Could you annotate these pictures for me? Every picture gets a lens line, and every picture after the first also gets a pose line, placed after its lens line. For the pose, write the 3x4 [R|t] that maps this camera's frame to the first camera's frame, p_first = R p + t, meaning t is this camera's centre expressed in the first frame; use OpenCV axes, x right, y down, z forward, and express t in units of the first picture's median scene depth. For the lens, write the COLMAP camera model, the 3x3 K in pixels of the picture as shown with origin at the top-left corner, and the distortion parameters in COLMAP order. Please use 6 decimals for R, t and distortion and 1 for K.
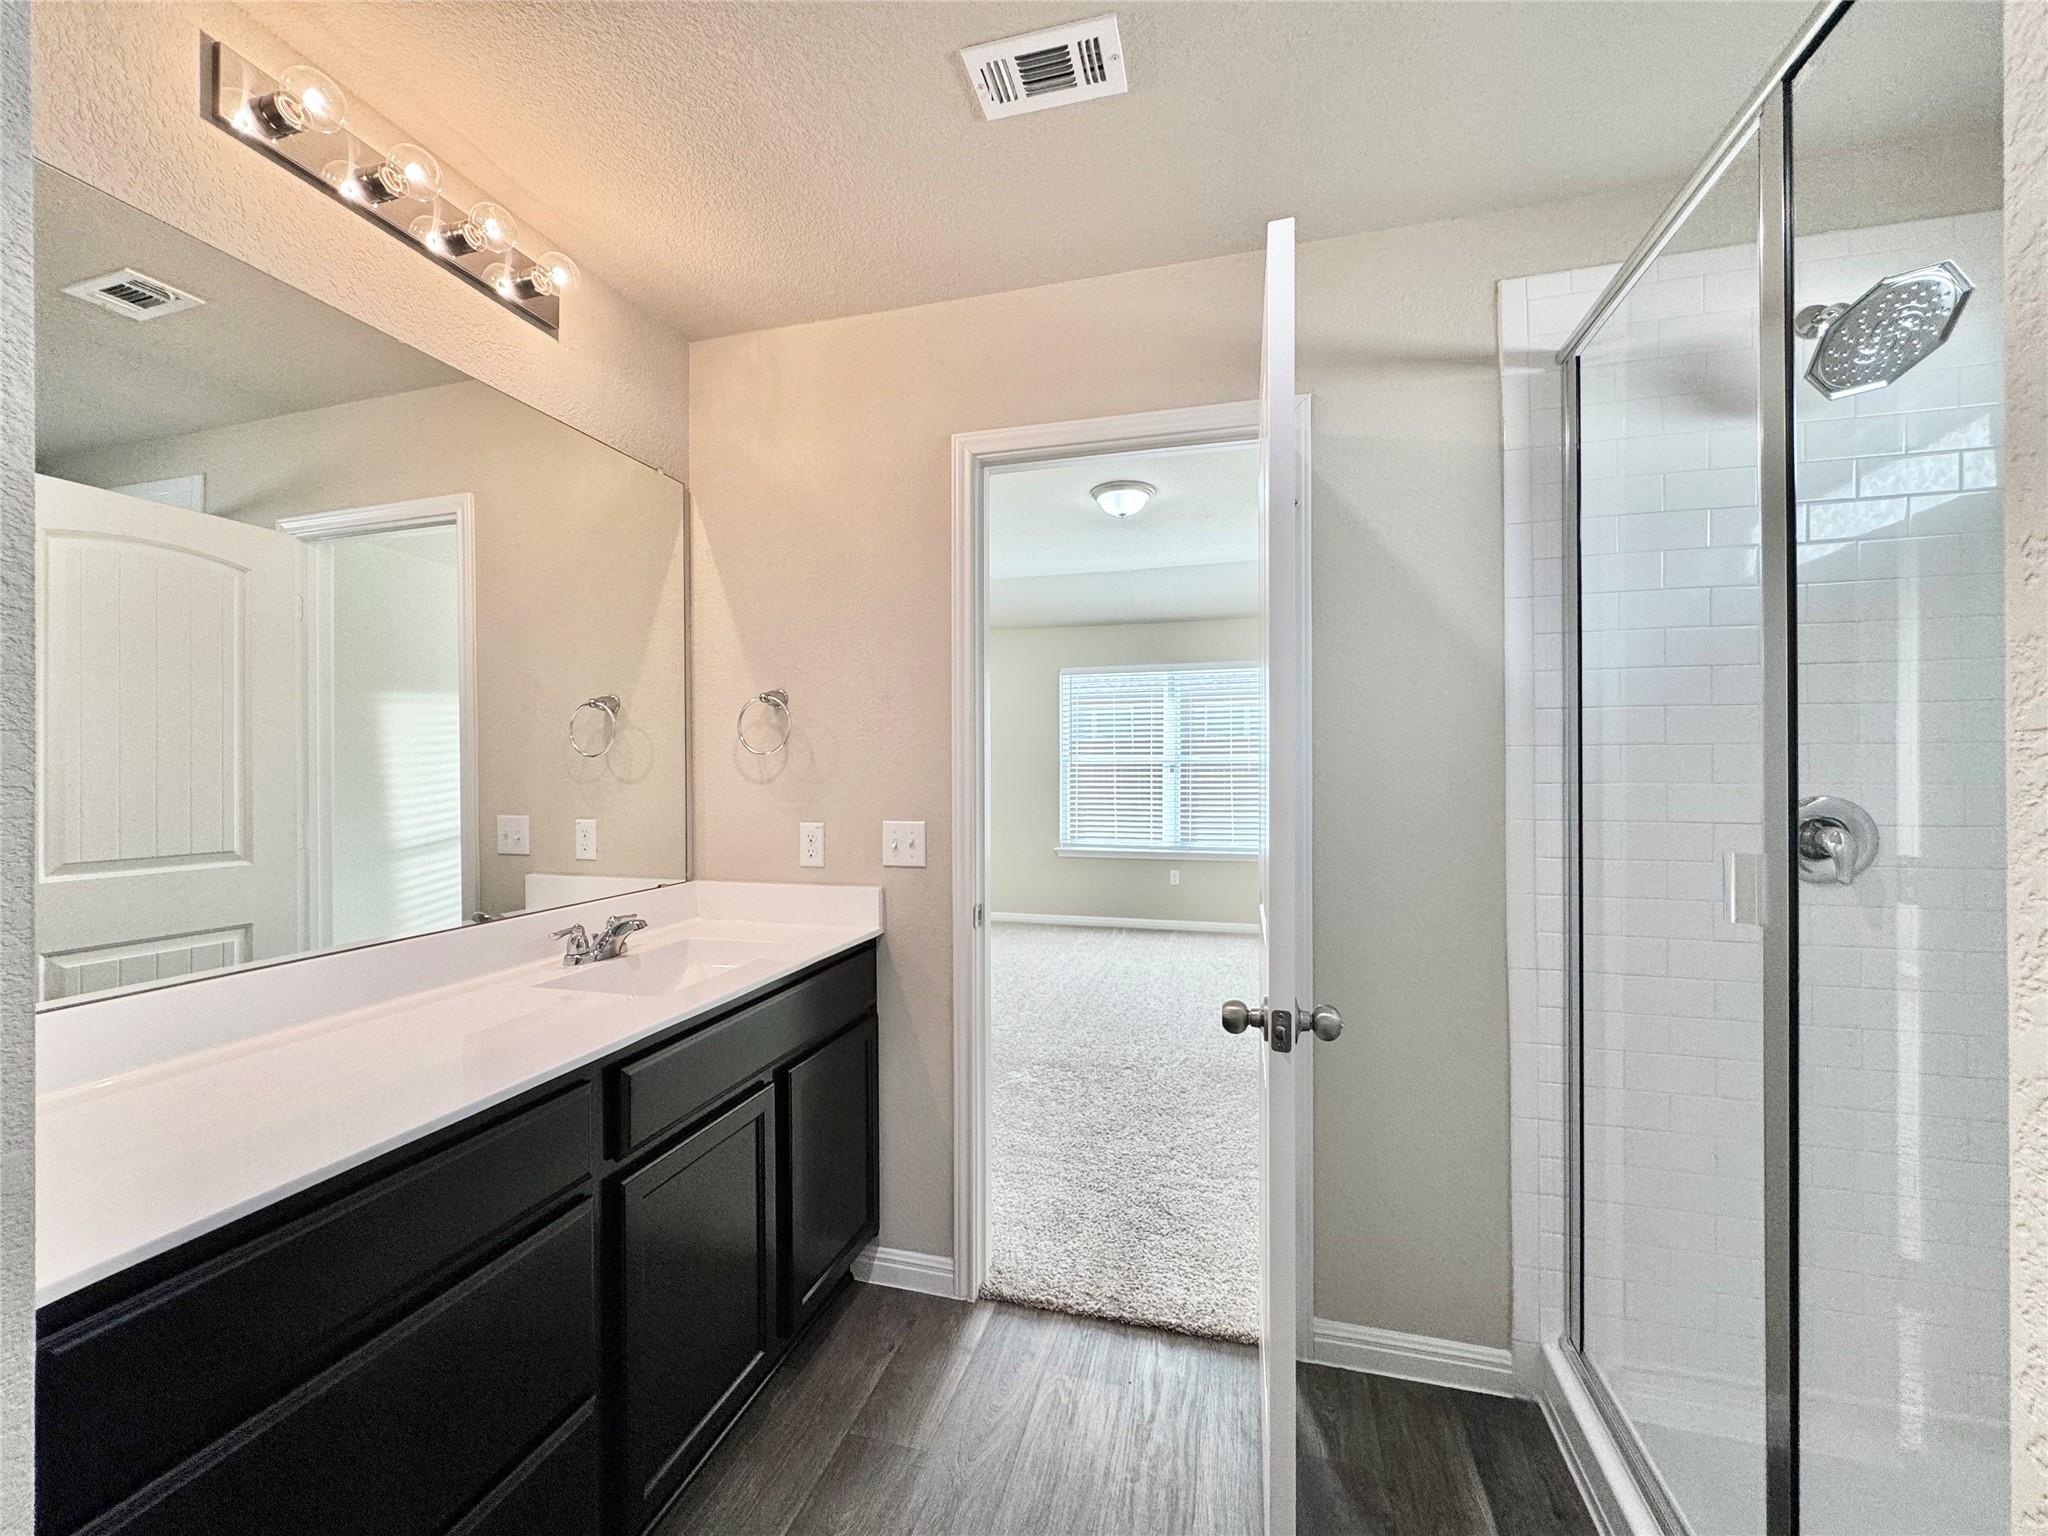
lens RADIAL K [[831.3, 0, 1024.2], [0, 831.3, 772.9], [0, 0, 1]] dist [0.001253, -0.000854]
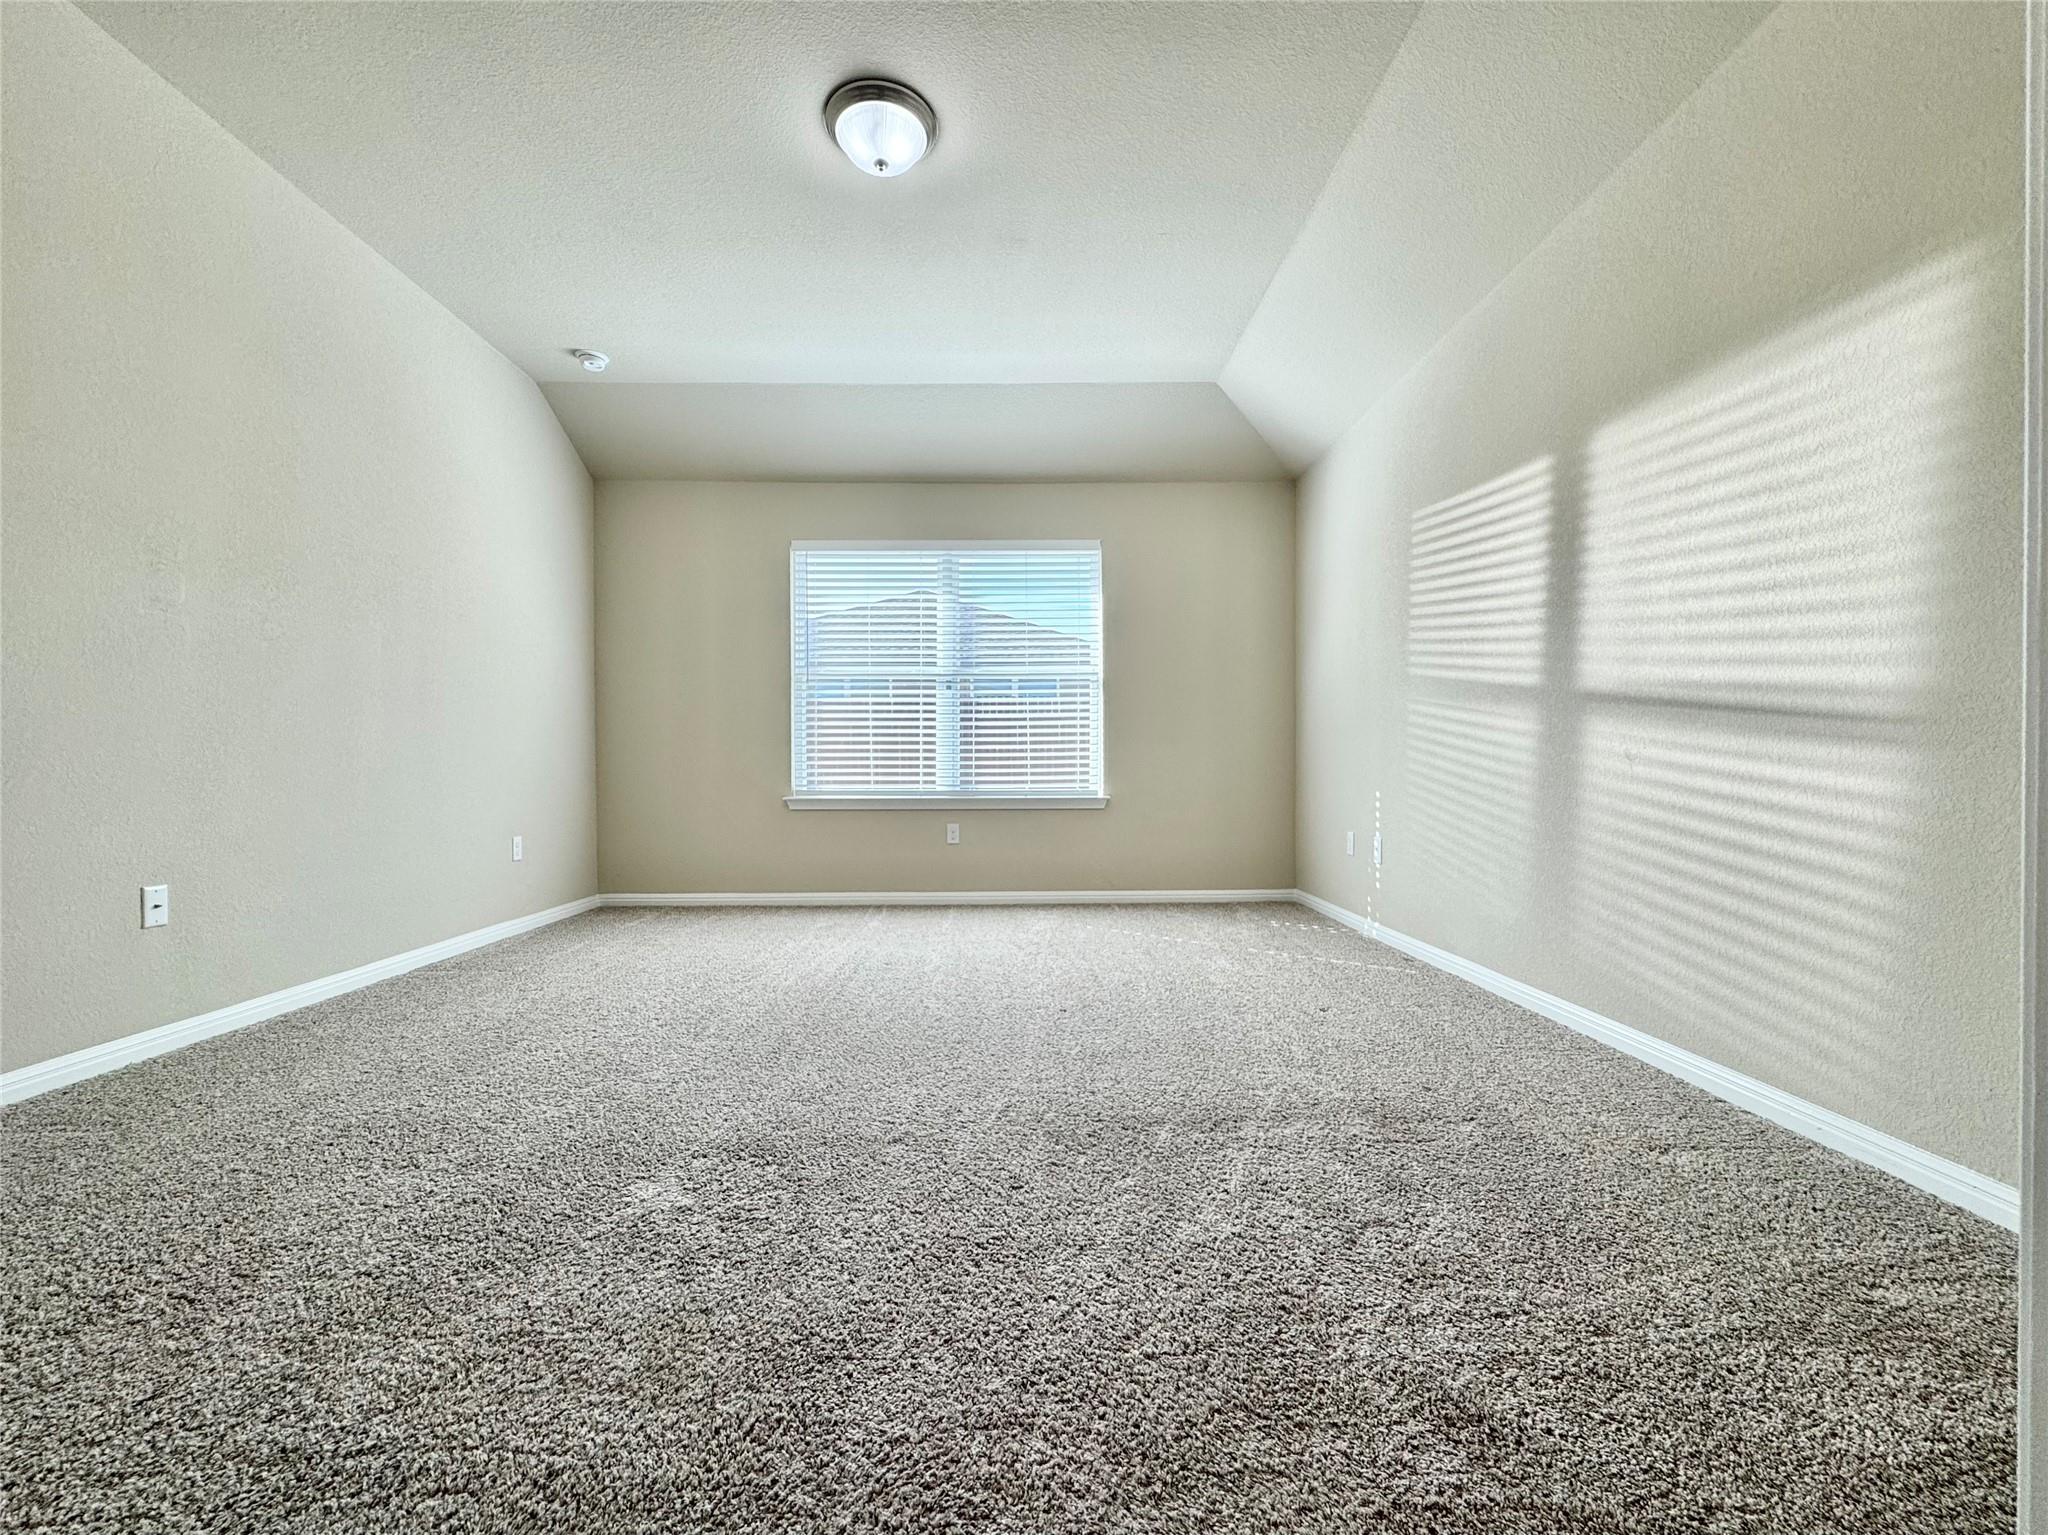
lens RADIAL K [[831.3, 0, 1028.1], [0, 831.3, 785.2], [0, 0, 1]] dist [0.001253, -0.000854]
pose [[0.956904, -0.005297, 0.290357, 0.093234], [0.002971, 0.999960, 0.008449, 0.227979], [-0.290390, -0.007222, 0.956881, 0.824822]]
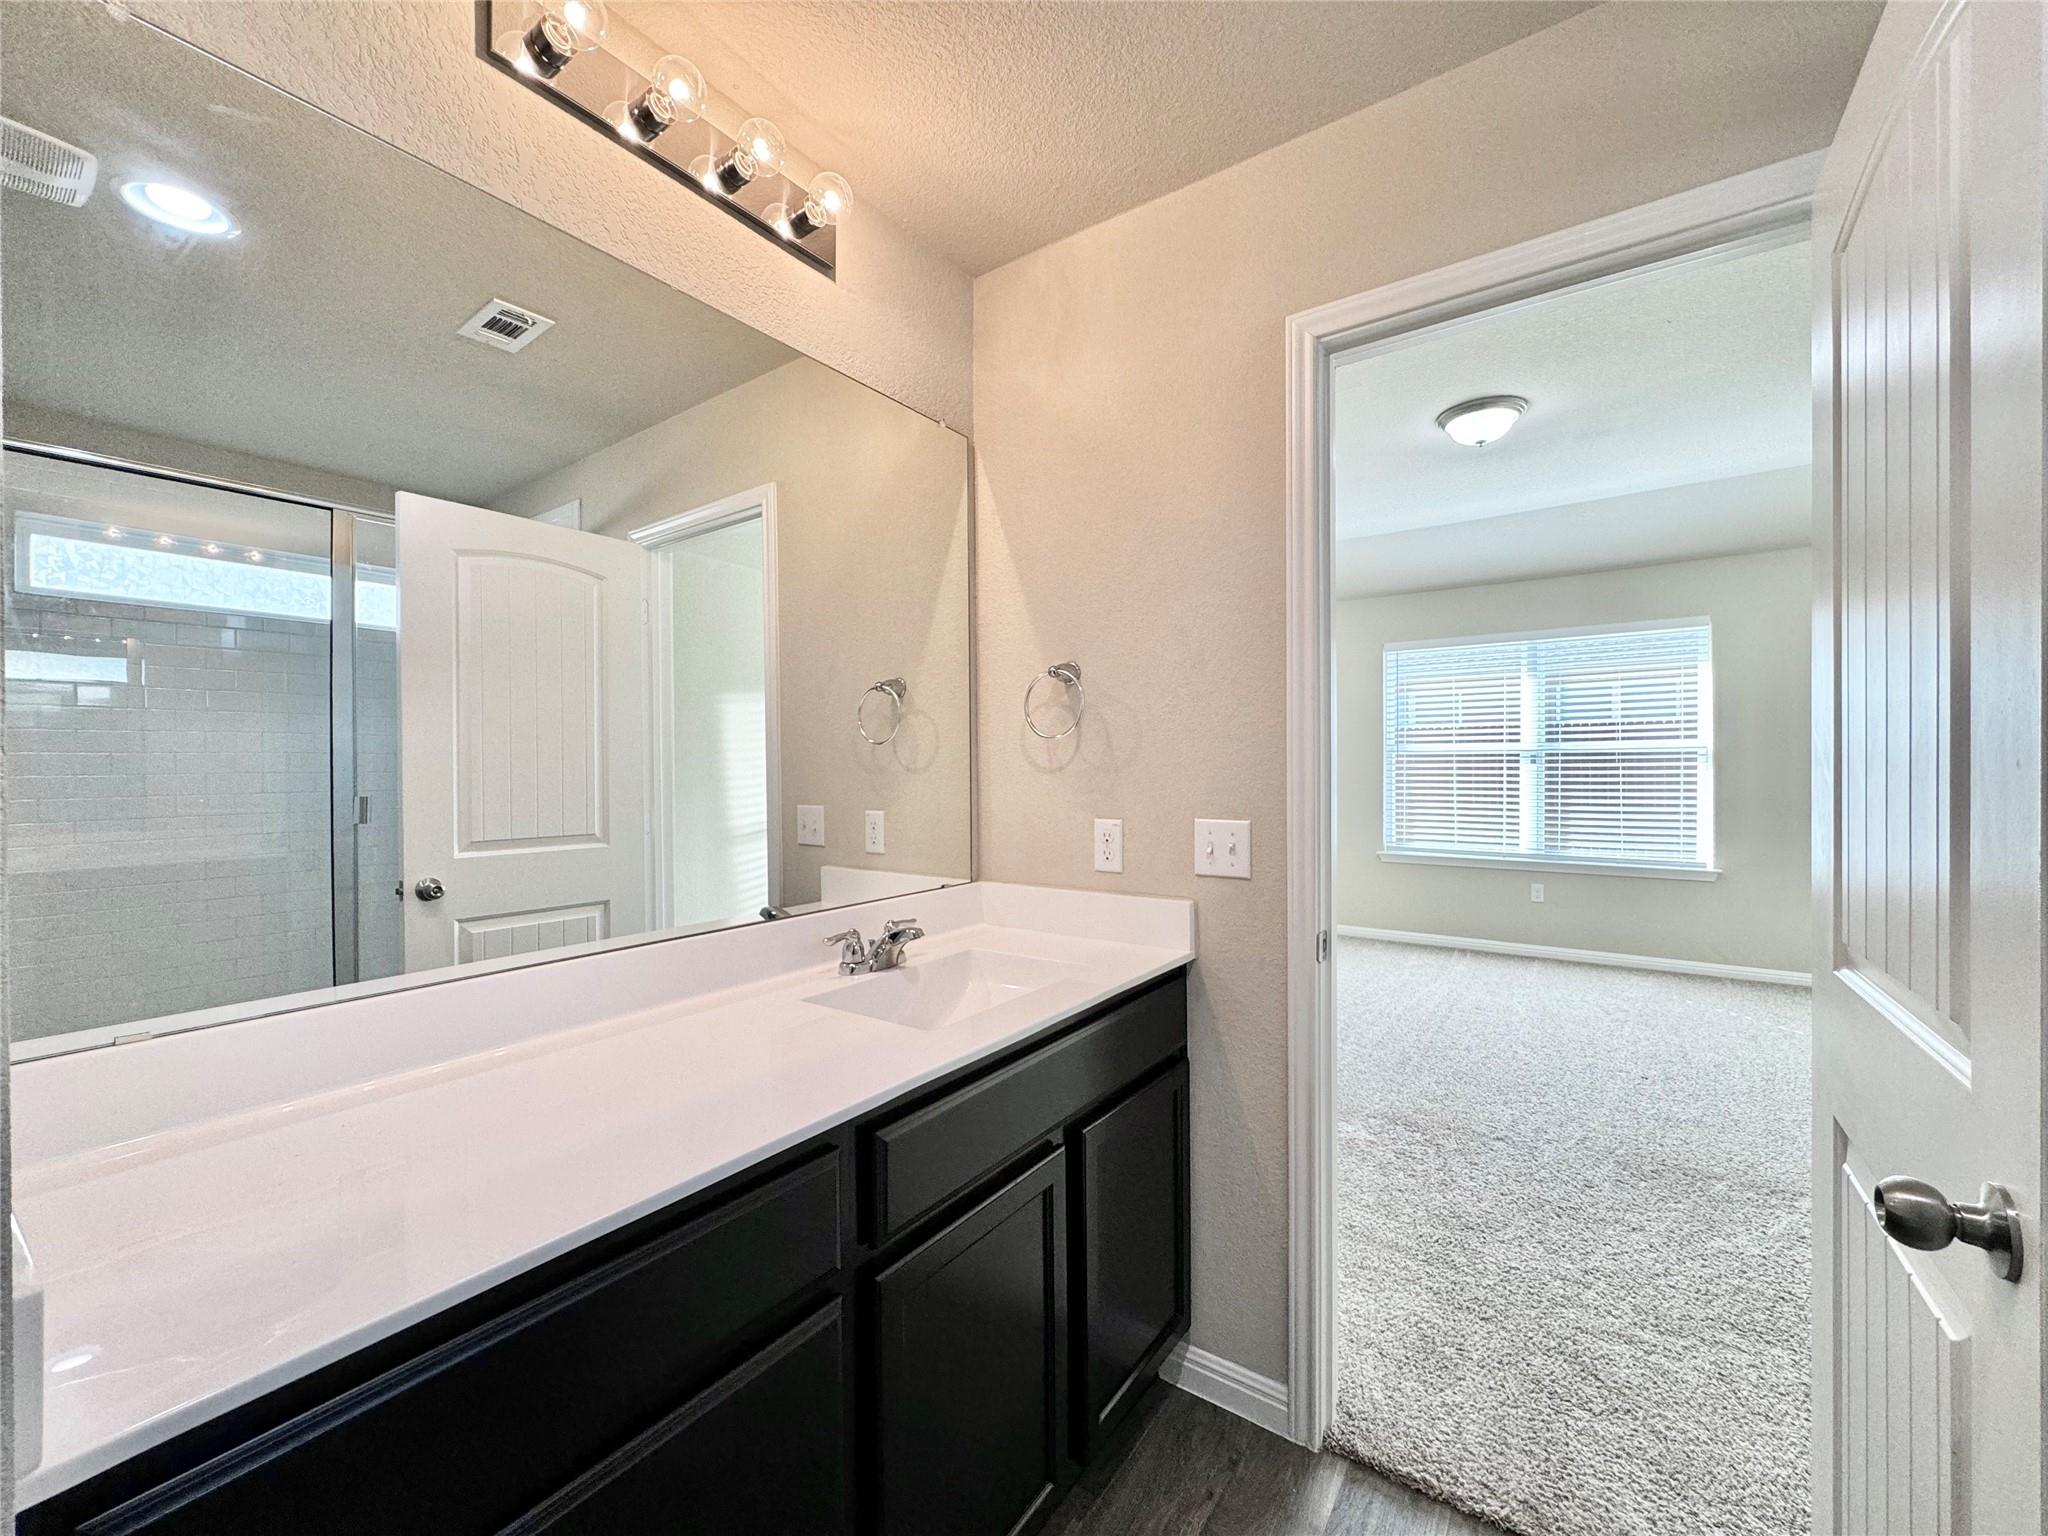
lens RADIAL K [[831.3, 0, 1021.3], [0, 831.3, 769.4], [0, 0, 1]] dist [0.001253, -0.000854]
pose [[0.940436, -0.000962, -0.339970, -0.052154], [0.001505, 0.999998, 0.001333, 0.008322], [0.339968, -0.001765, 0.940435, 0.180536]]
